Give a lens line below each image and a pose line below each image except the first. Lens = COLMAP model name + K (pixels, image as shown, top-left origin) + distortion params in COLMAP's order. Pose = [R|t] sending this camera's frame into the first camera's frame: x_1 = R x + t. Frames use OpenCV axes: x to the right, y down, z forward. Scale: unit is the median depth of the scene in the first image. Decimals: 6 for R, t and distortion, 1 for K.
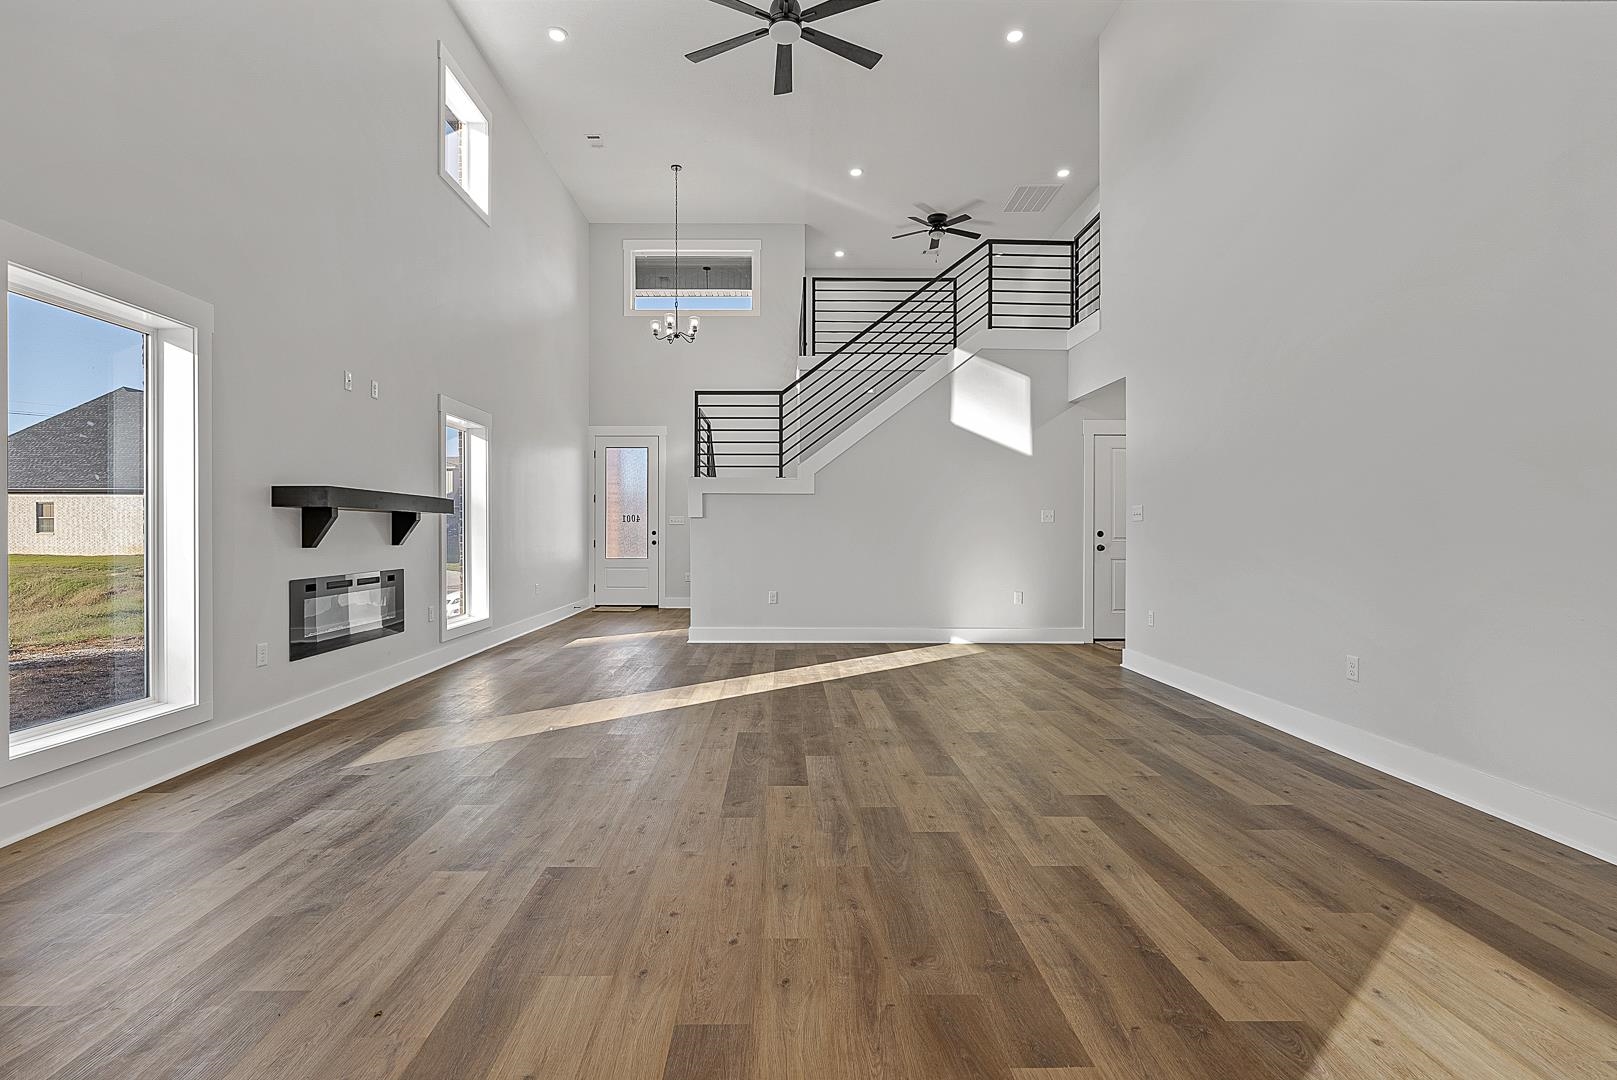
lens RADIAL K [[747.6, 0, 783.7], [0, 747.6, 513.6], [0, 0, 1]] dist [-0.008813, 0.001915]
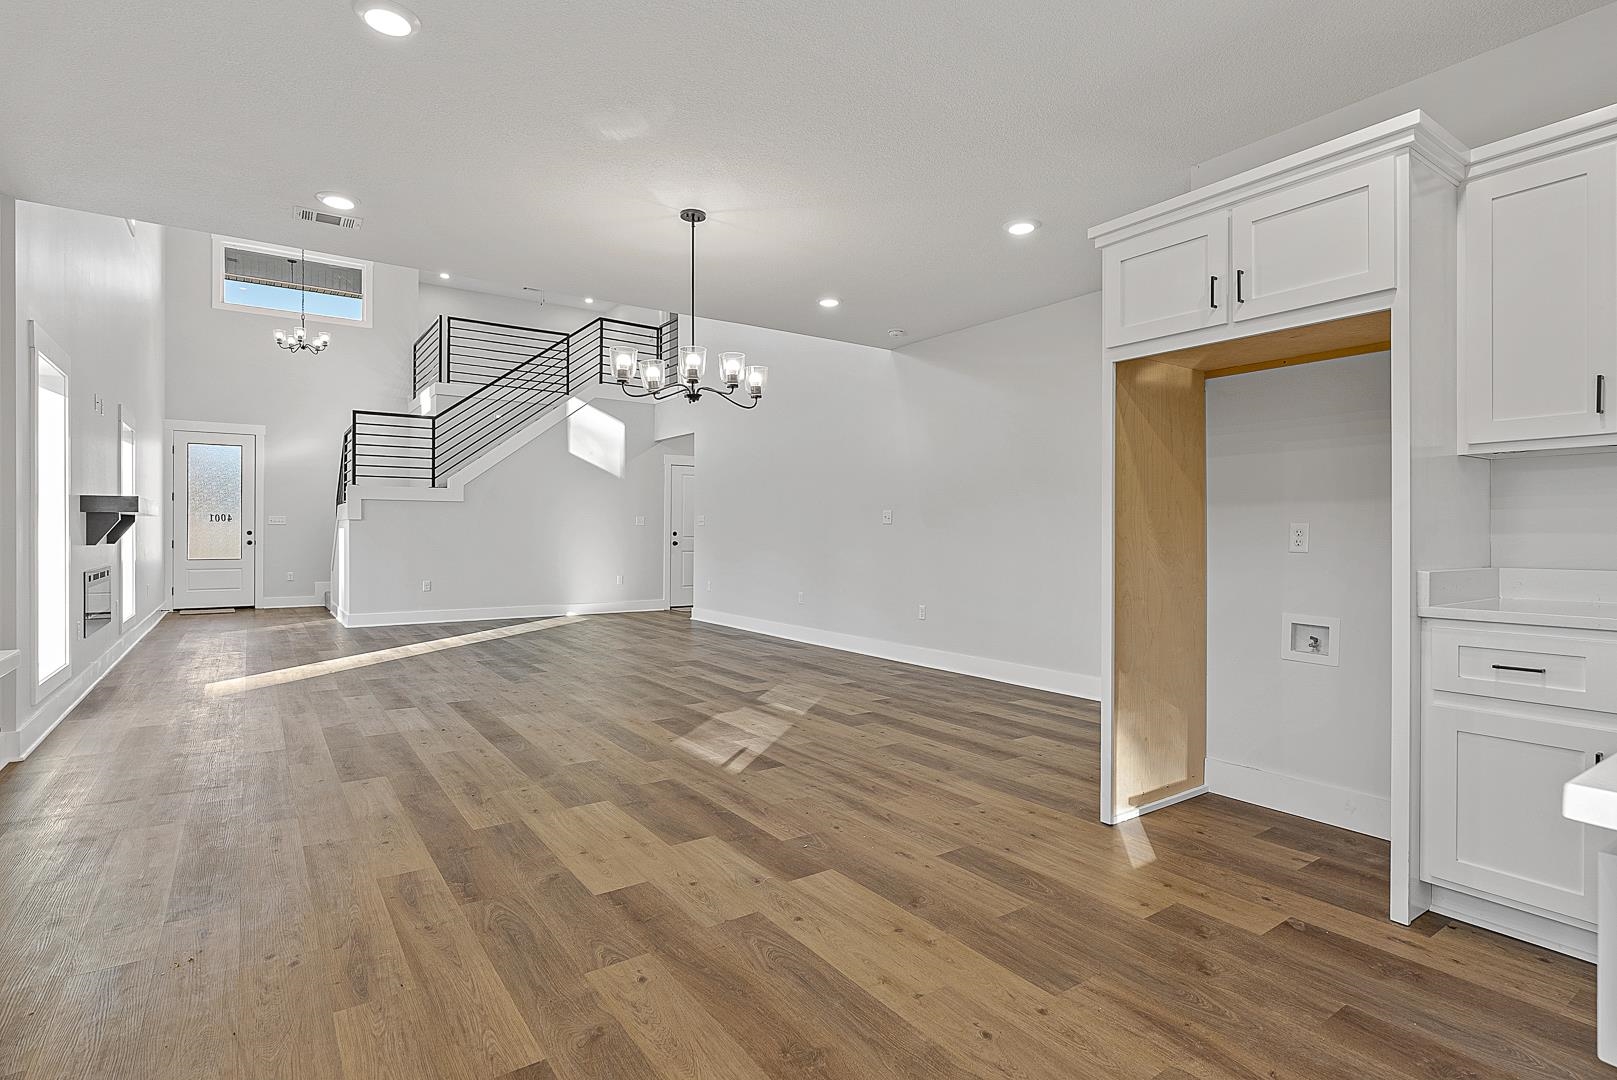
lens RADIAL K [[800.6, 0, 803.0], [0, 800.6, 526.1], [0, 0, 1]] dist [-0.003049, -0.000429]
pose [[0.823456, 0.003345, 0.567370, -0.235007], [-0.014509, 0.999780, 0.015164, -0.013271], [-0.567195, -0.020718, 0.823323, -0.396749]]
